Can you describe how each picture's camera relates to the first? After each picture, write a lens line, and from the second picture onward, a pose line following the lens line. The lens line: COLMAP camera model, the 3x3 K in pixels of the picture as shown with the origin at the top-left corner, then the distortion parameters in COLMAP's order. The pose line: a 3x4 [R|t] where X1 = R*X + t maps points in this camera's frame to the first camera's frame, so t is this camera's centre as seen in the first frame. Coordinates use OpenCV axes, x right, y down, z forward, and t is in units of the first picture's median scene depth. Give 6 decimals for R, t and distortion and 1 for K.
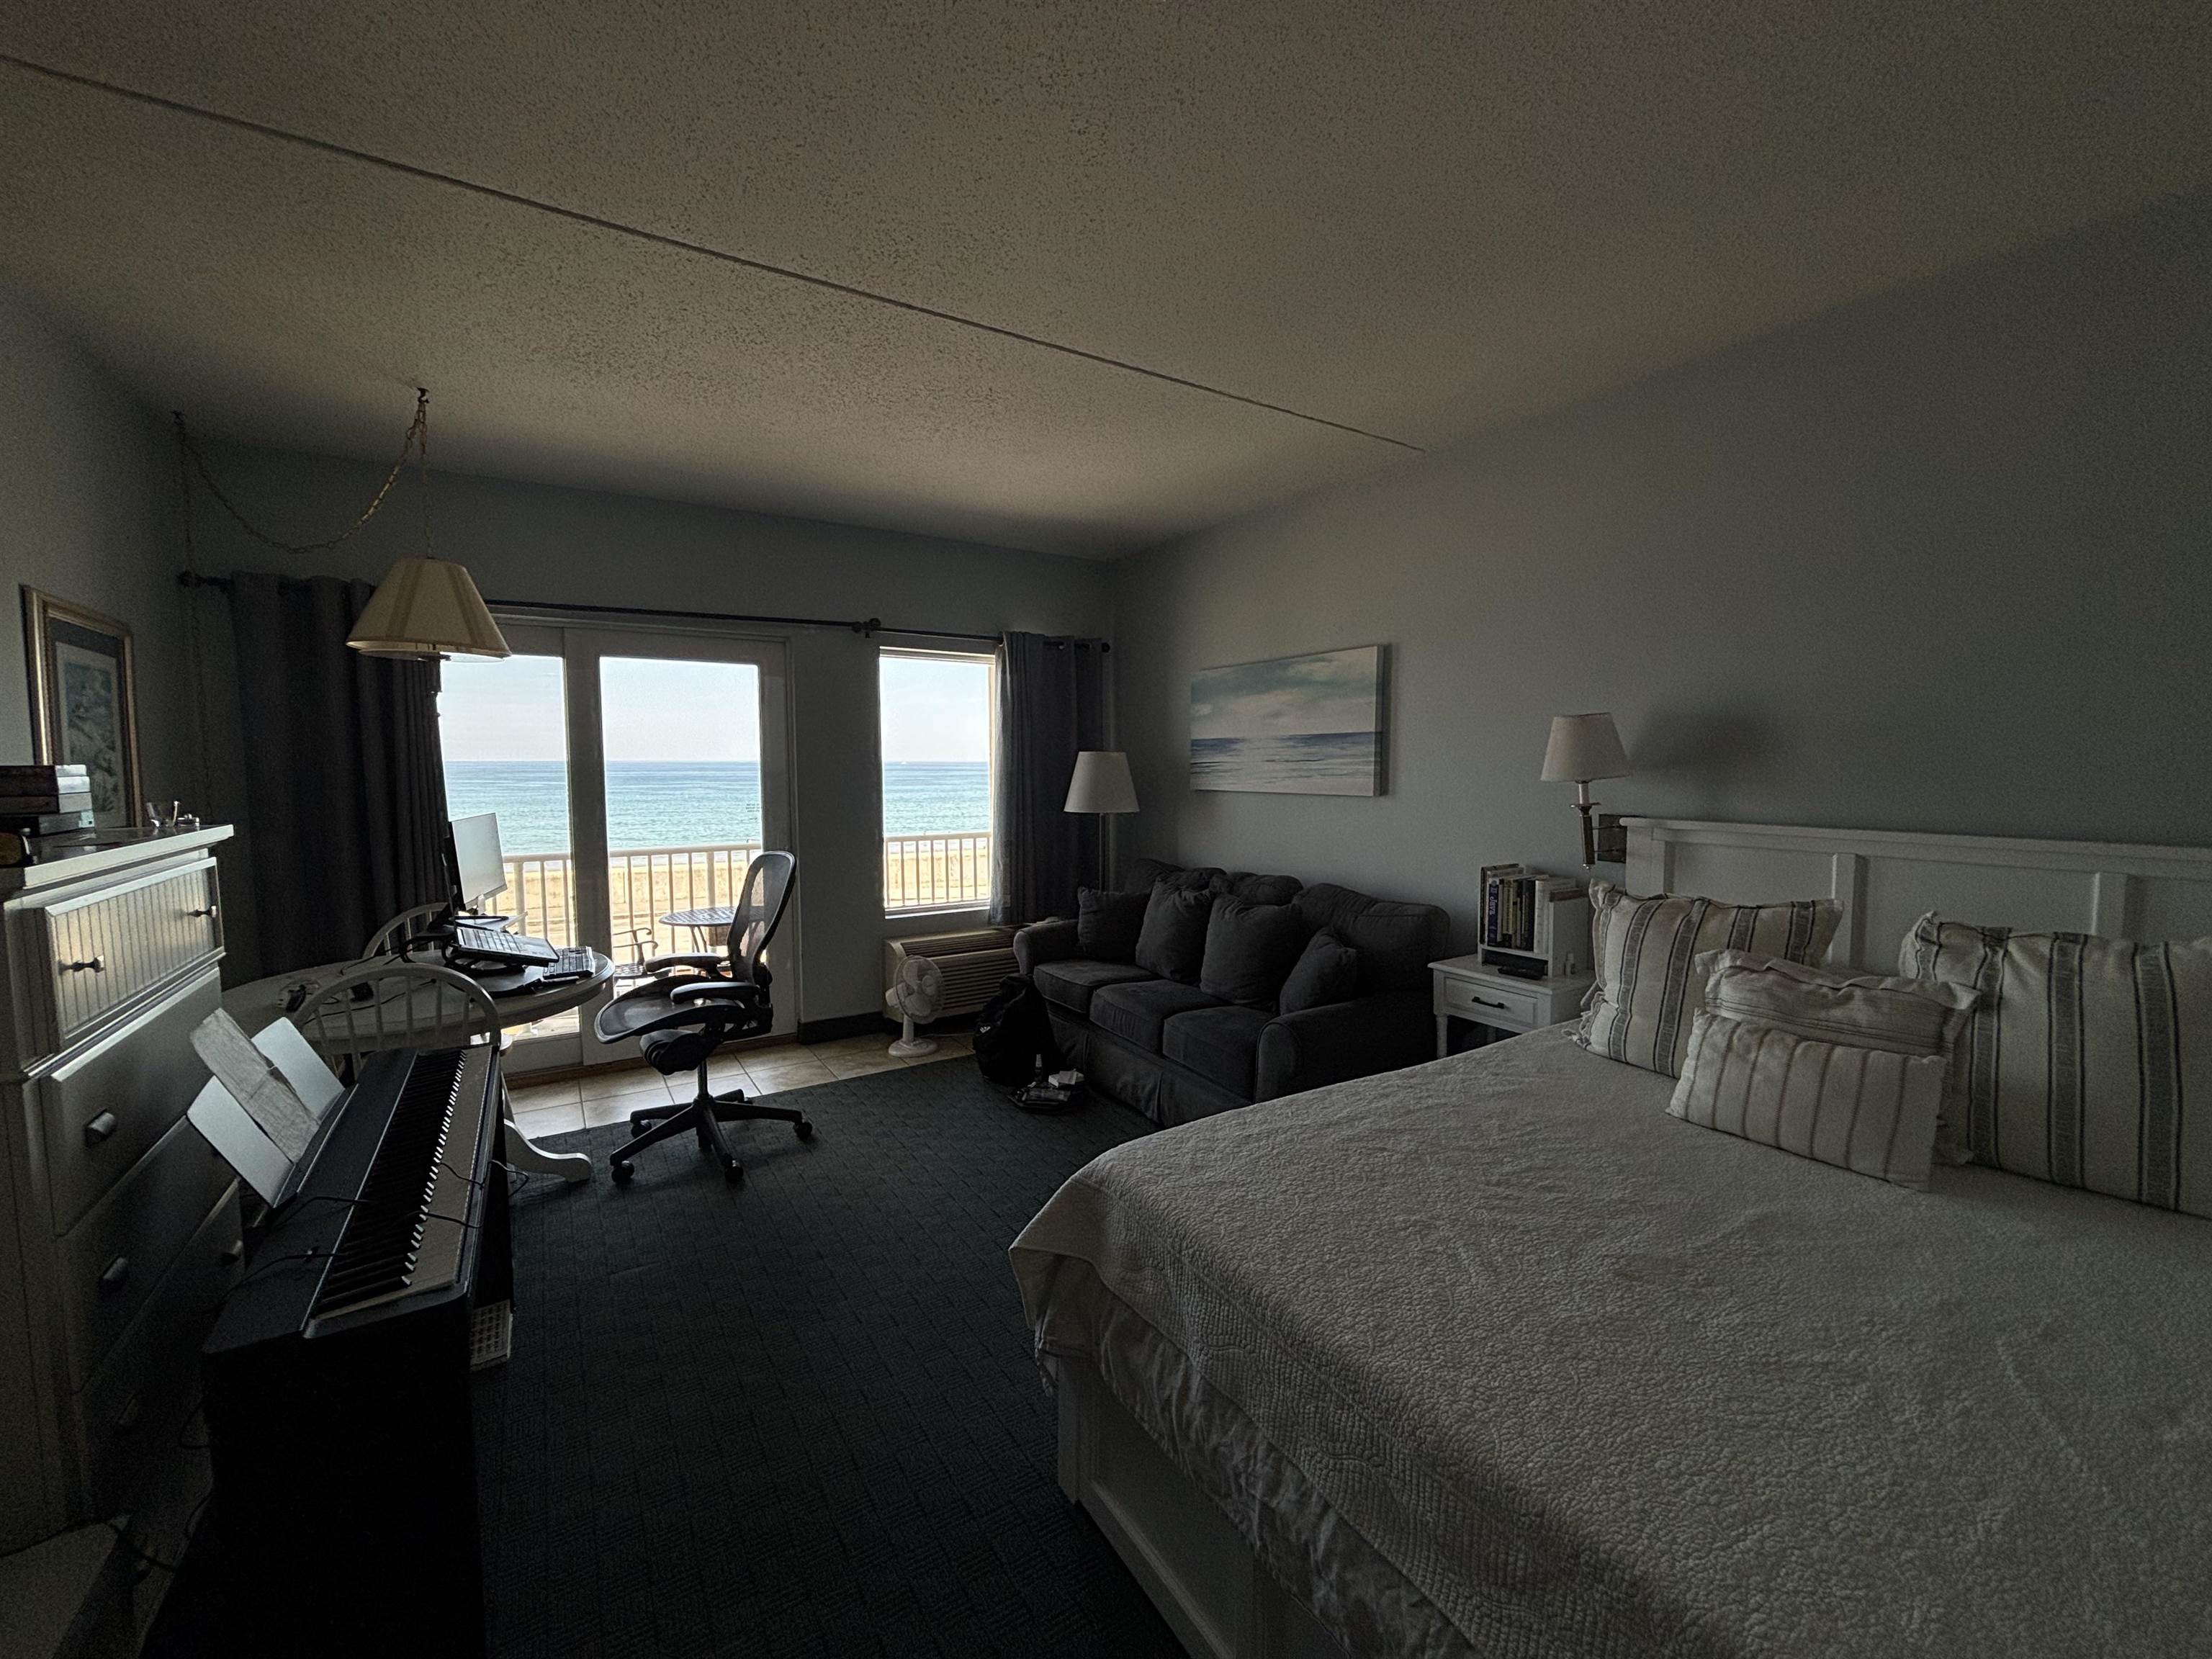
lens RADIAL K [[886.1, 0, 1106.0], [0, 886.1, 829.5], [0, 0, 1]] dist [-0.000991, -0.000262]
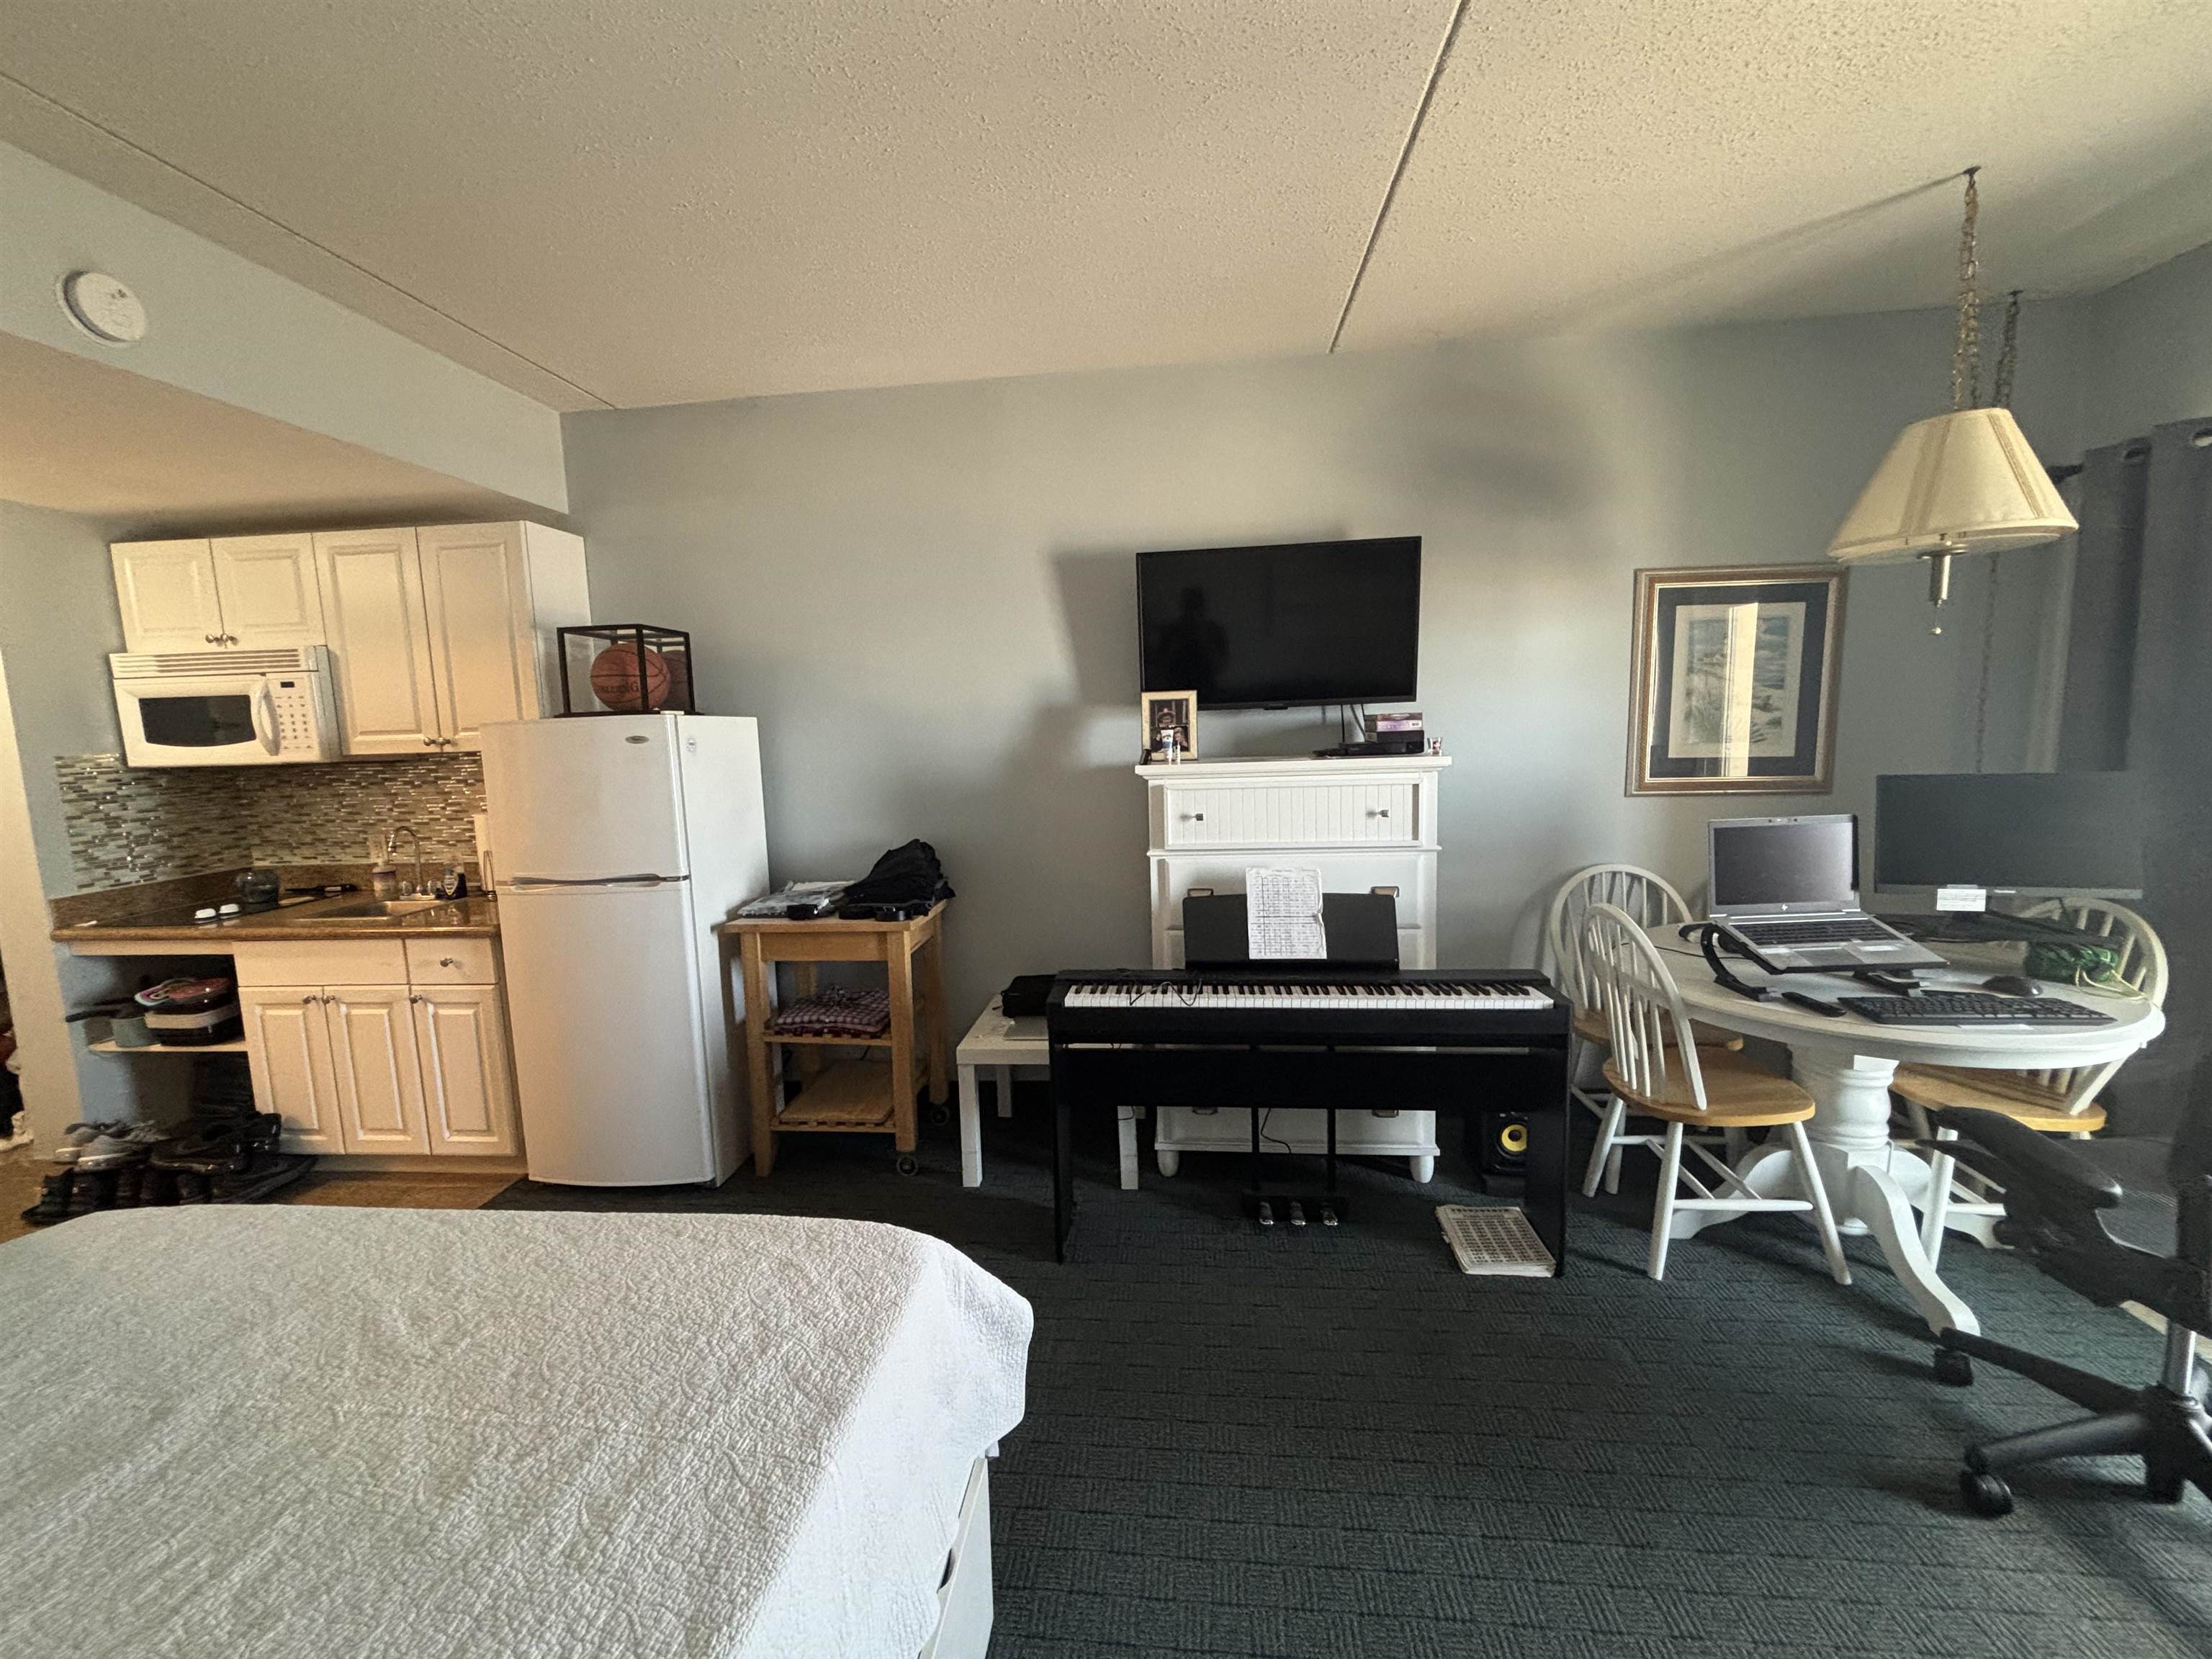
lens RADIAL K [[879.6, 0, 1106.0], [0, 879.6, 829.5], [0, 0, 1]] dist [0.012559, -0.009302]
pose [[-0.619062, 0.115169, -0.776852, 0.389905], [-0.027277, 0.985439, 0.167829, -0.097225], [0.784868, 0.125087, -0.606906, 1.307799]]
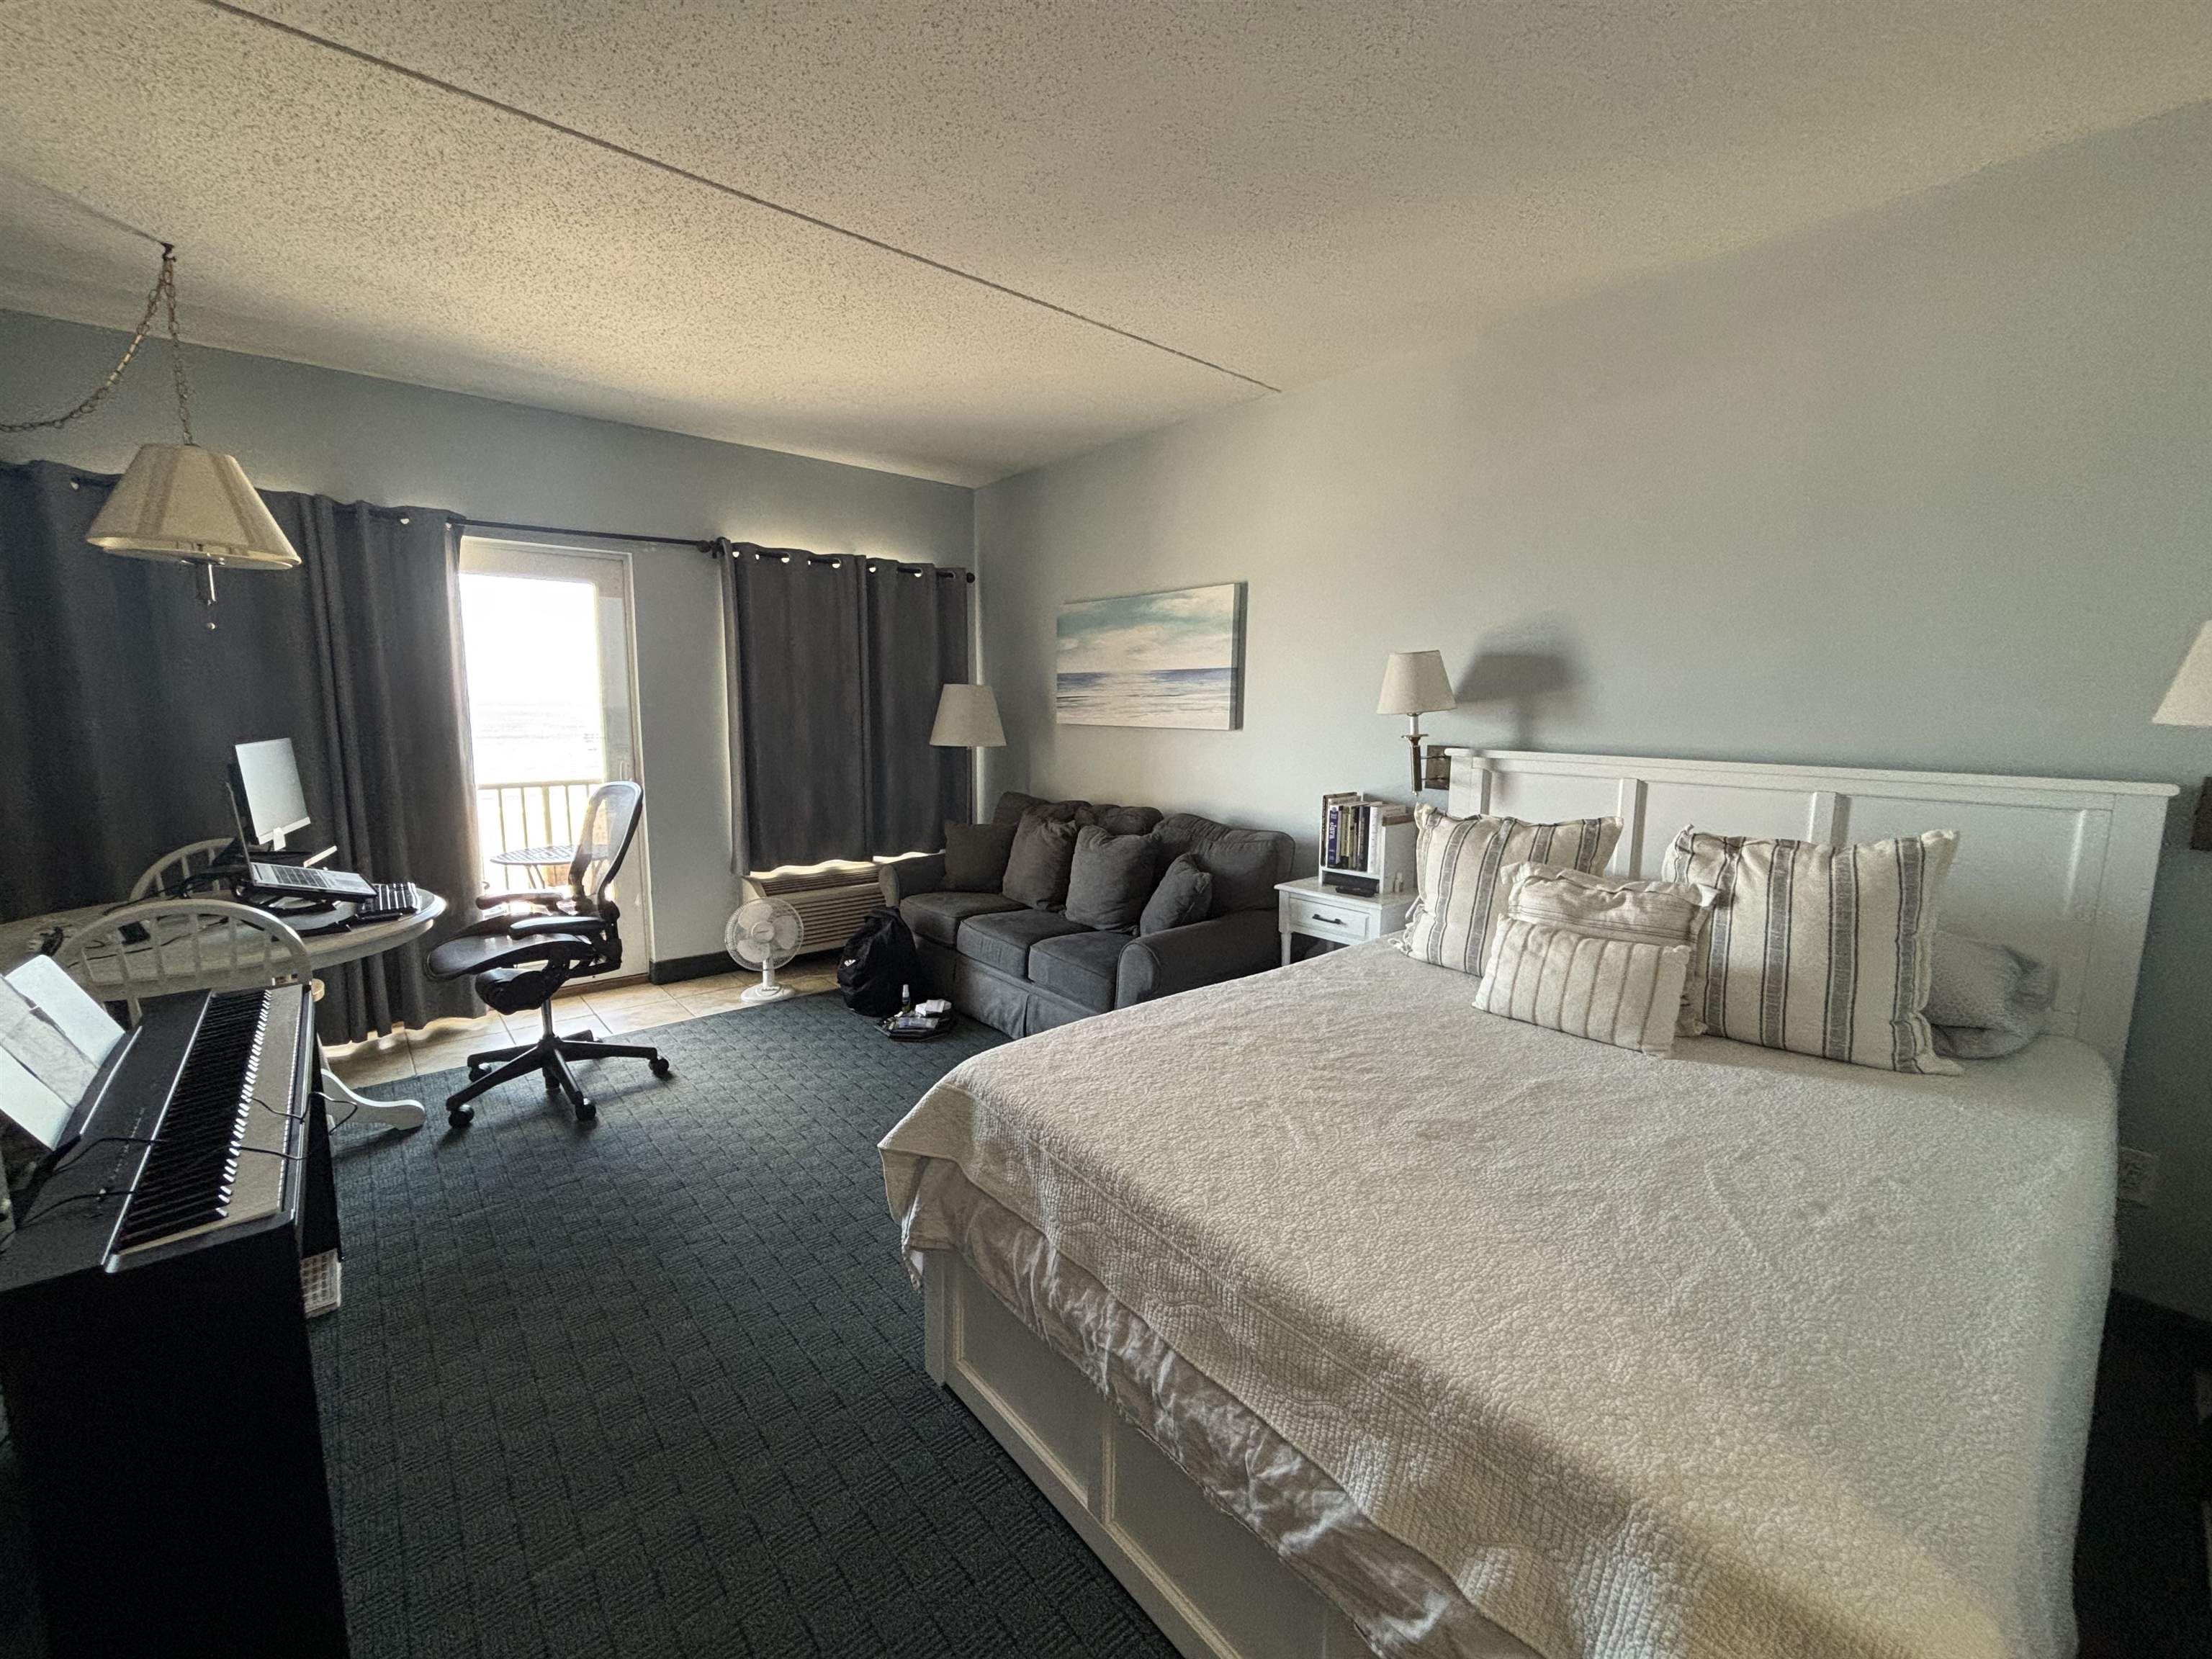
lens RADIAL K [[886.1, 0, 1106.0], [0, 886.1, 829.5], [0, 0, 1]] dist [-0.000991, -0.000262]
pose [[0.989449, -0.006992, 0.144715, 0.009789], [-0.002290, 0.997955, 0.063873, 0.024200], [-0.144866, -0.063530, 0.987410, -0.033123]]
